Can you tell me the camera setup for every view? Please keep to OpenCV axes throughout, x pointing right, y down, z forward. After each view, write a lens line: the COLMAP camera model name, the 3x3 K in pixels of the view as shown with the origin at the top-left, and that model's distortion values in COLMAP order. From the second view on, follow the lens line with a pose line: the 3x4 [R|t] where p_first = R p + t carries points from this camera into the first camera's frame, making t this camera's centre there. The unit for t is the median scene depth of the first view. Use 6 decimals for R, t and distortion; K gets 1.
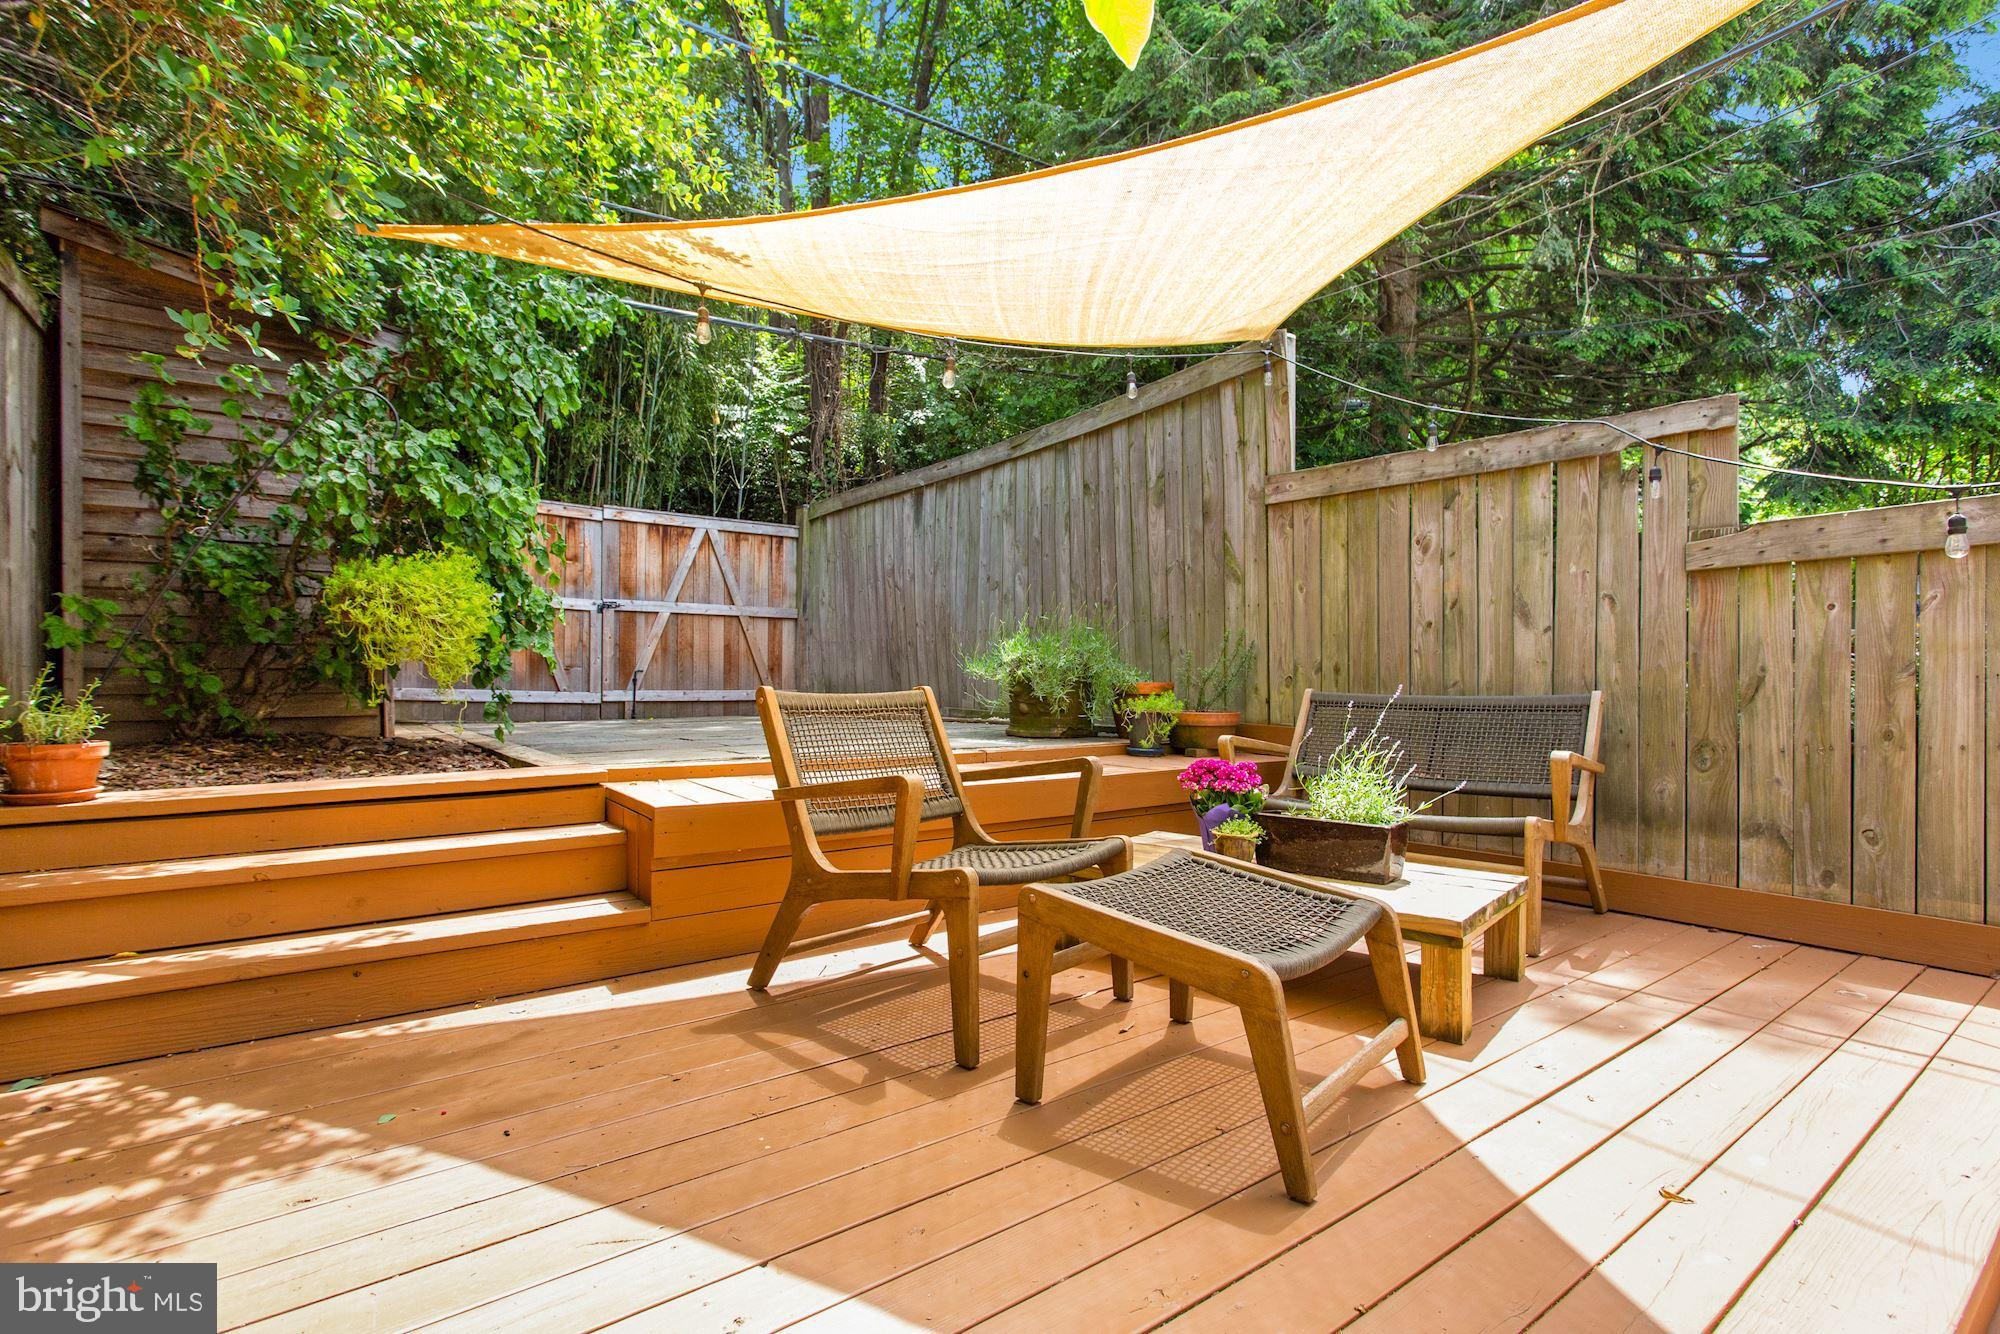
lens RADIAL K [[936.8, 0, 1000.0], [0, 936.8, 667.0], [0, 0, 1]] dist [-0.000249, 0.000015]
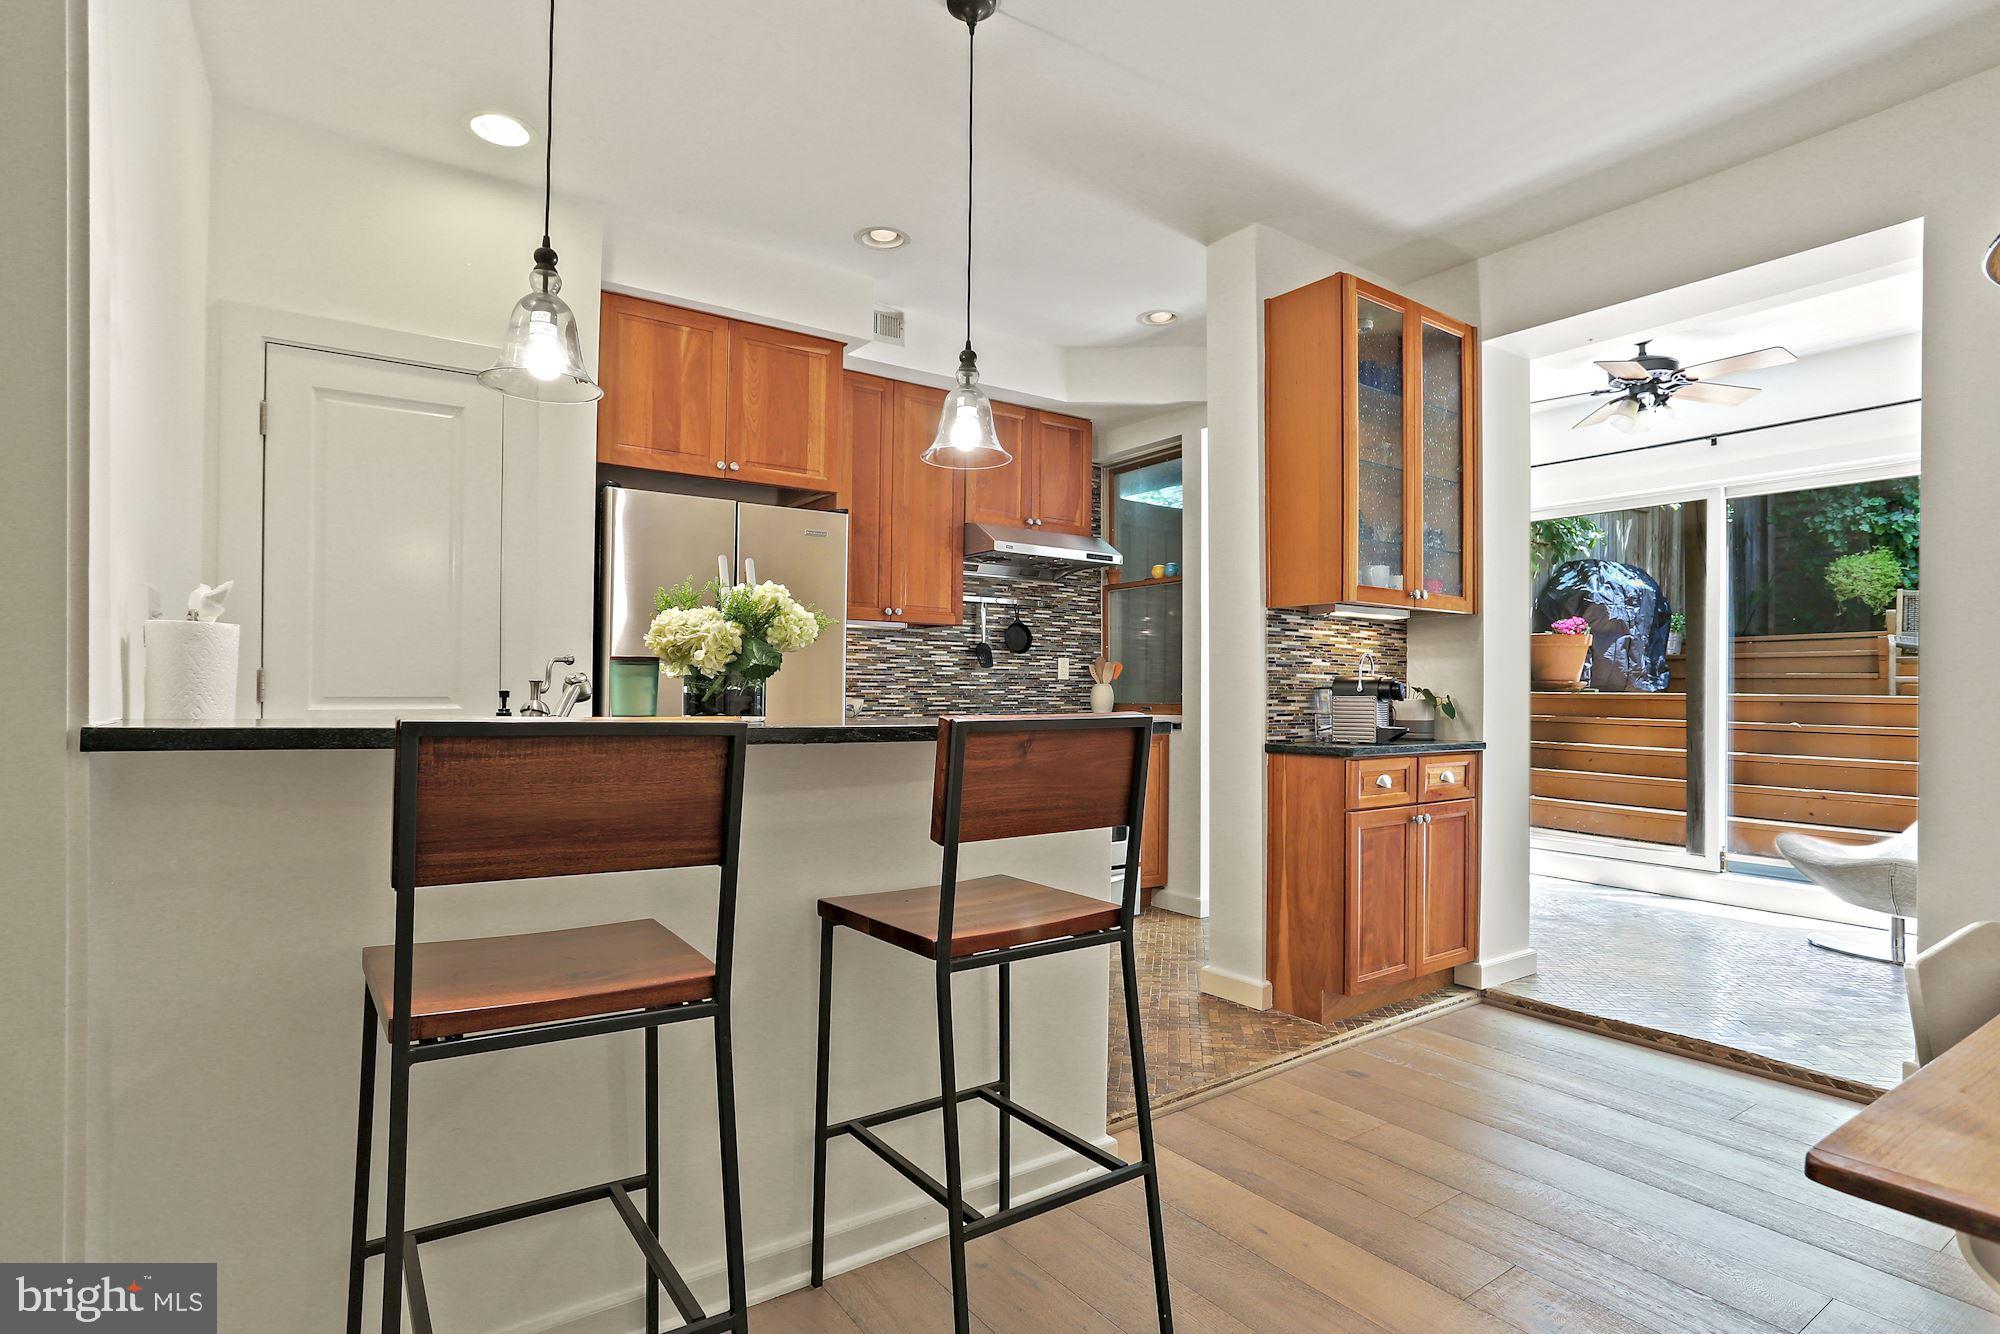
lens RADIAL K [[1005.3, 0, 1028.8], [0, 1005.3, 675.3], [0, 0, 1]] dist [0.004825, 0.002126]
pose [[-0.004071, -0.010188, -0.999940, 0.911620], [0.002316, 0.999945, -0.010198, 0.099438], [0.999989, -0.002357, -0.004047, -0.523612]]
